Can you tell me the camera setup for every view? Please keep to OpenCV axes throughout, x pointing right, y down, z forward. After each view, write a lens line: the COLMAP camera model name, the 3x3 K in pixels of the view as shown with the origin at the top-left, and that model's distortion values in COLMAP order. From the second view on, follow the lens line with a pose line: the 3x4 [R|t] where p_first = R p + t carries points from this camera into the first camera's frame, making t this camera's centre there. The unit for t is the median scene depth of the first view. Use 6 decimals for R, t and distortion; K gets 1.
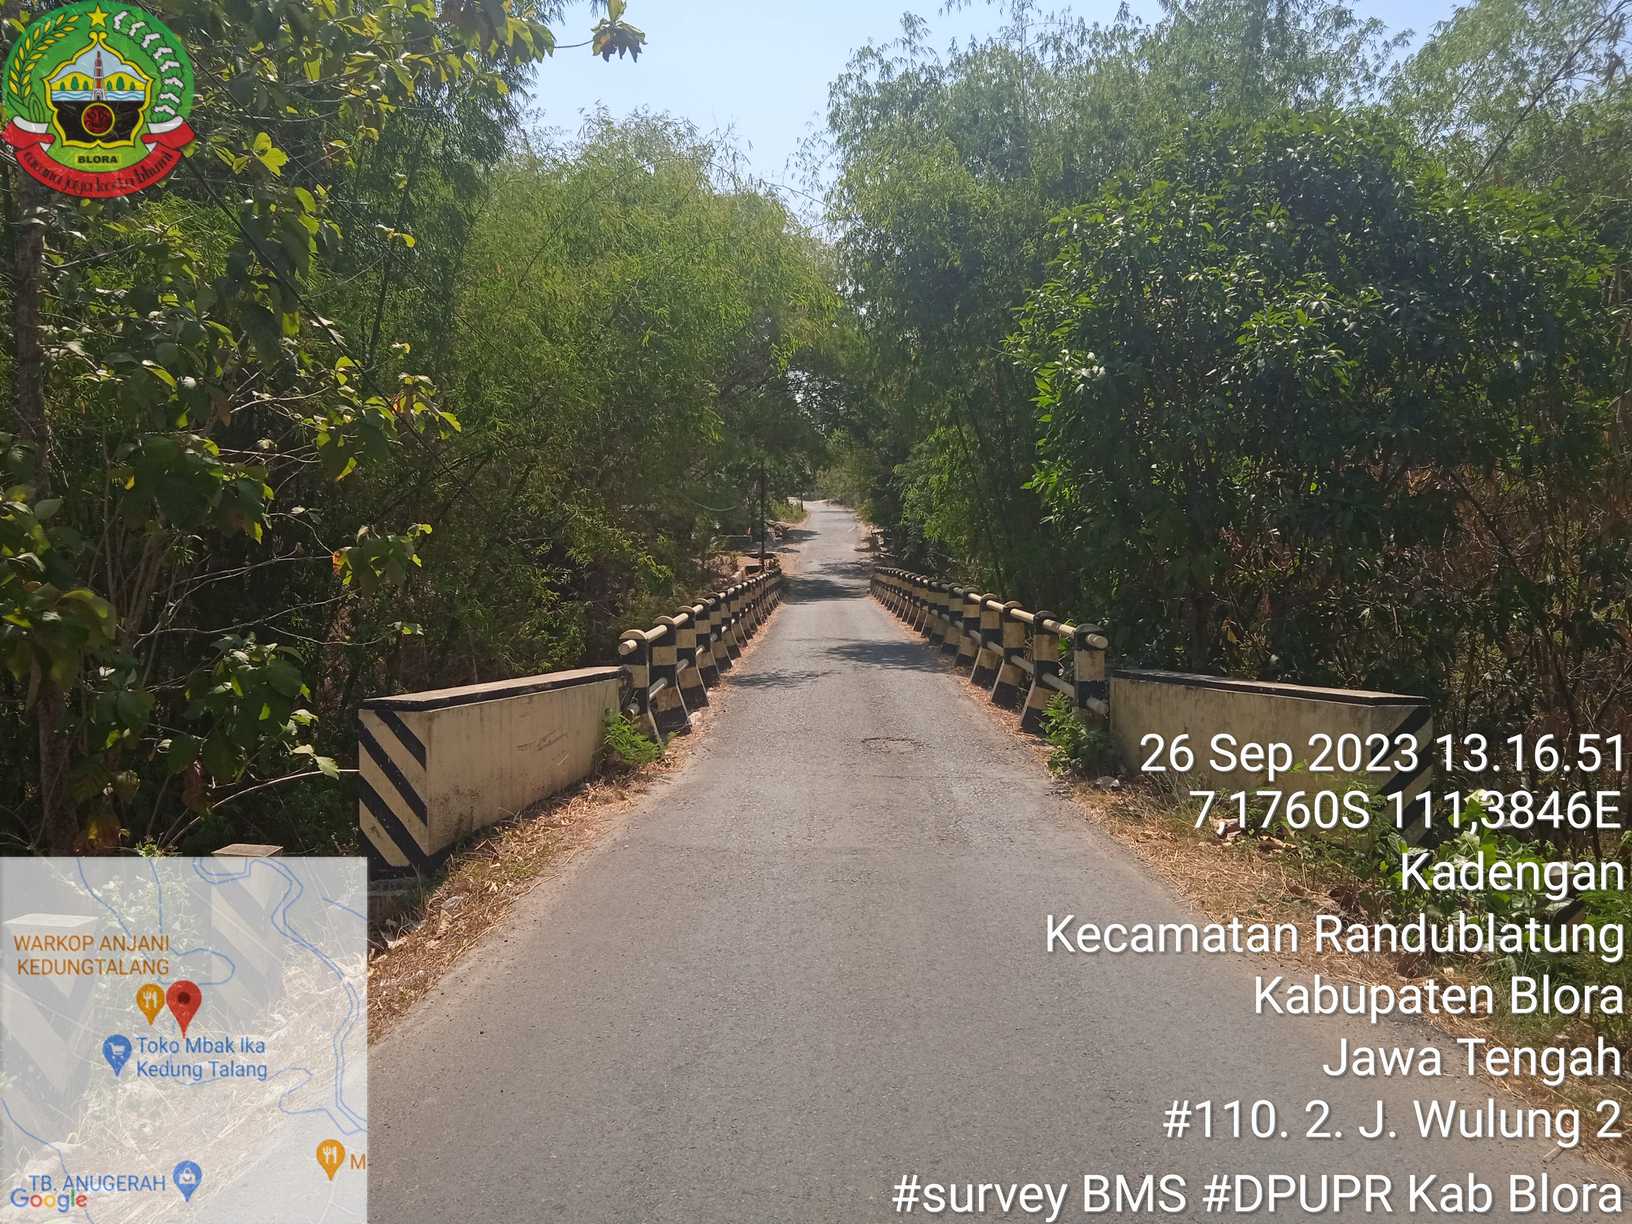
lens RADIAL K [[1347.0, 0, 820.2], [0, 1347.0, 663.6], [0, 0, 1]] dist [0.055823, -0.174736]
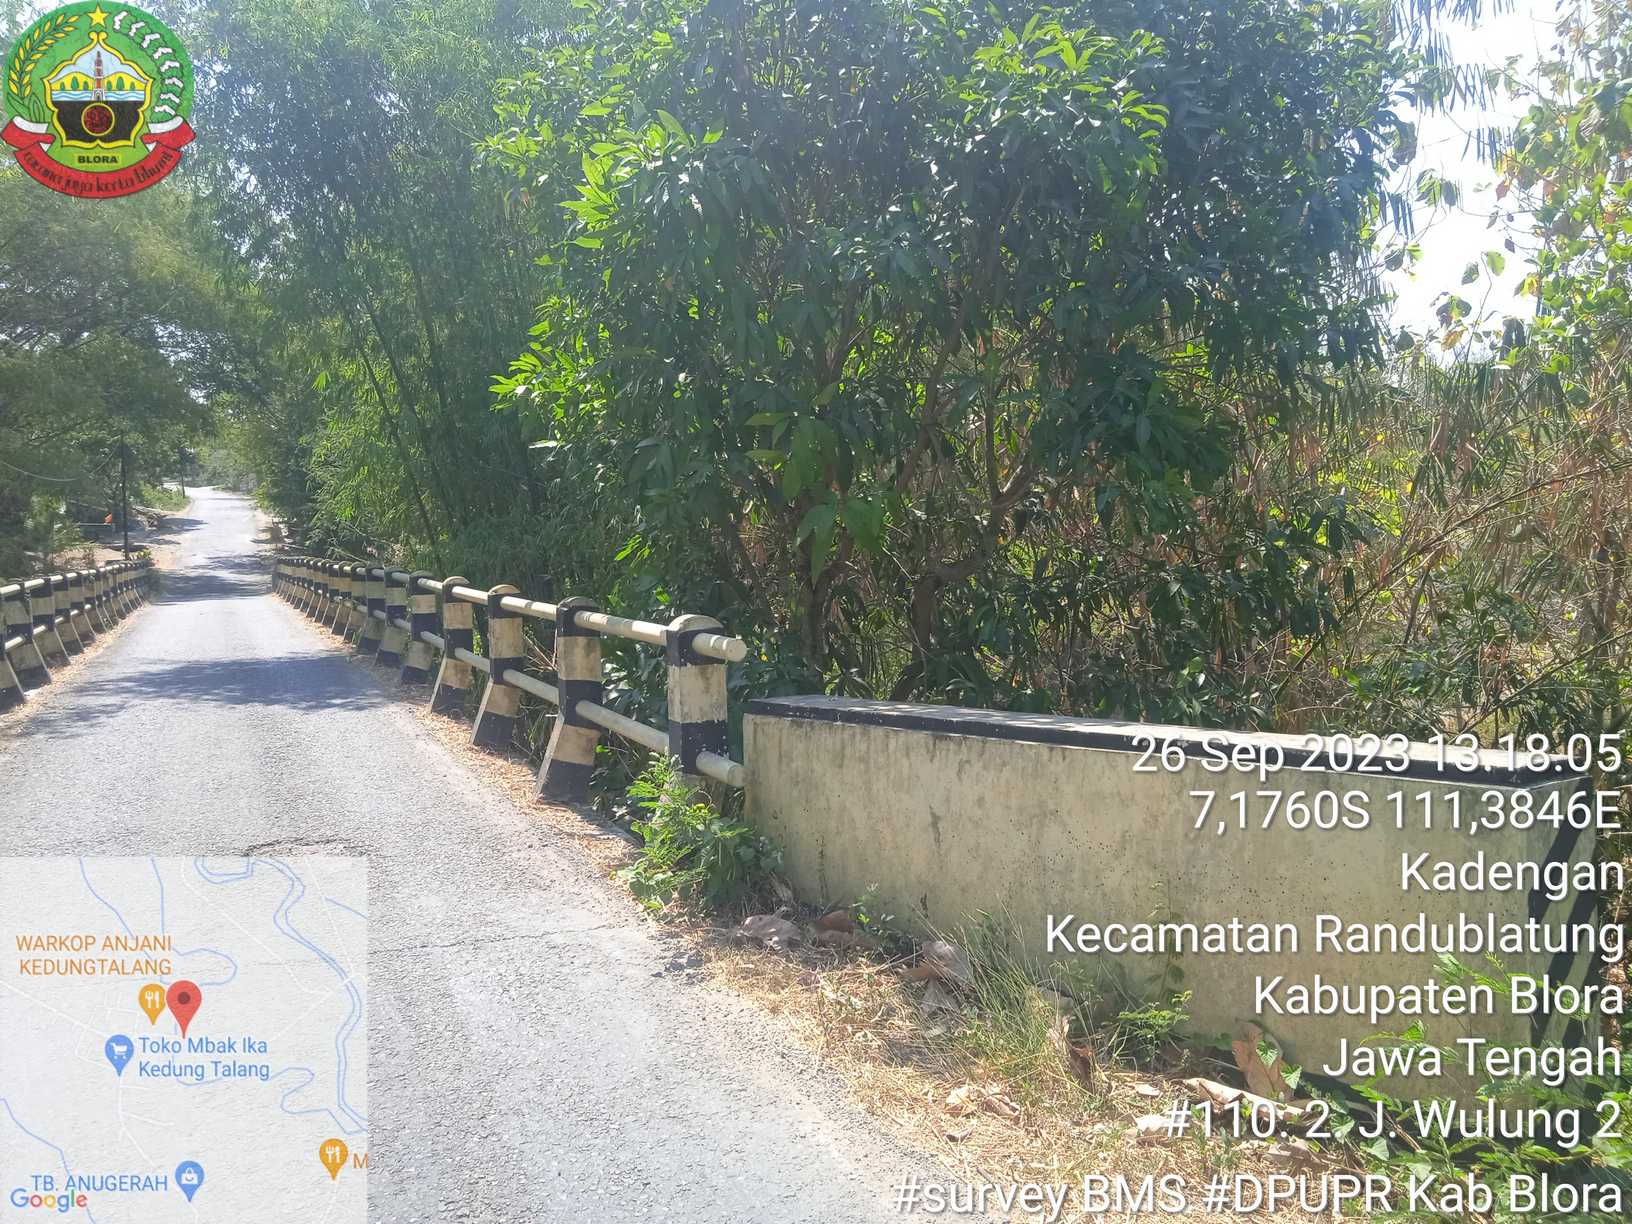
lens RADIAL K [[1364.8, 0, 816.0], [0, 1364.8, 612.0], [0, 0, 1]] dist [0.041273, -0.011190]
pose [[0.915894, -0.024475, 0.400674, 0.013311], [0.038618, 0.998882, -0.027260, -0.007135], [-0.399559, 0.040440, 0.915815, 0.247354]]
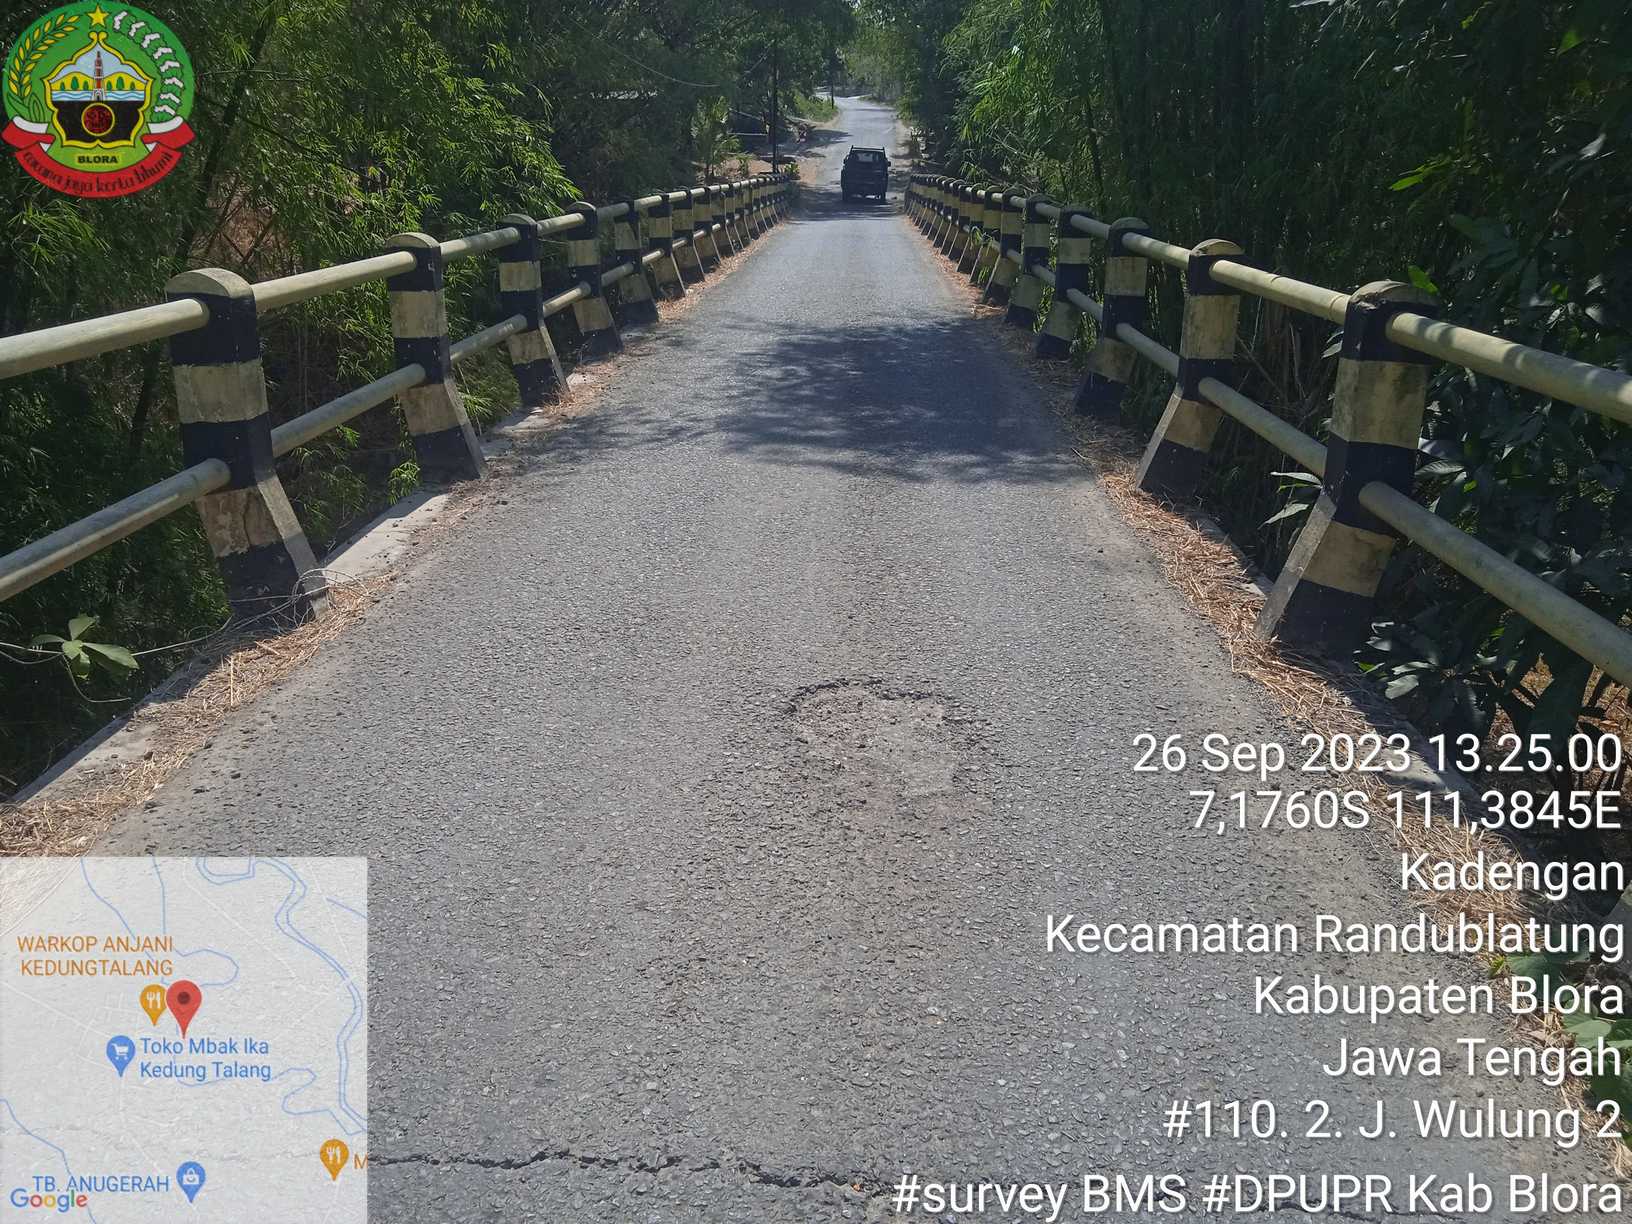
lens RADIAL K [[1355.4, 0, 812.7], [0, 1355.4, 659.9], [0, 0, 1]] dist [0.005411, 0.001870]
pose [[0.999259, 0.031322, -0.022356, 0.025397], [-0.024245, 0.963579, 0.266321, -0.021528], [0.029883, -0.265582, 0.963625, 0.408768]]
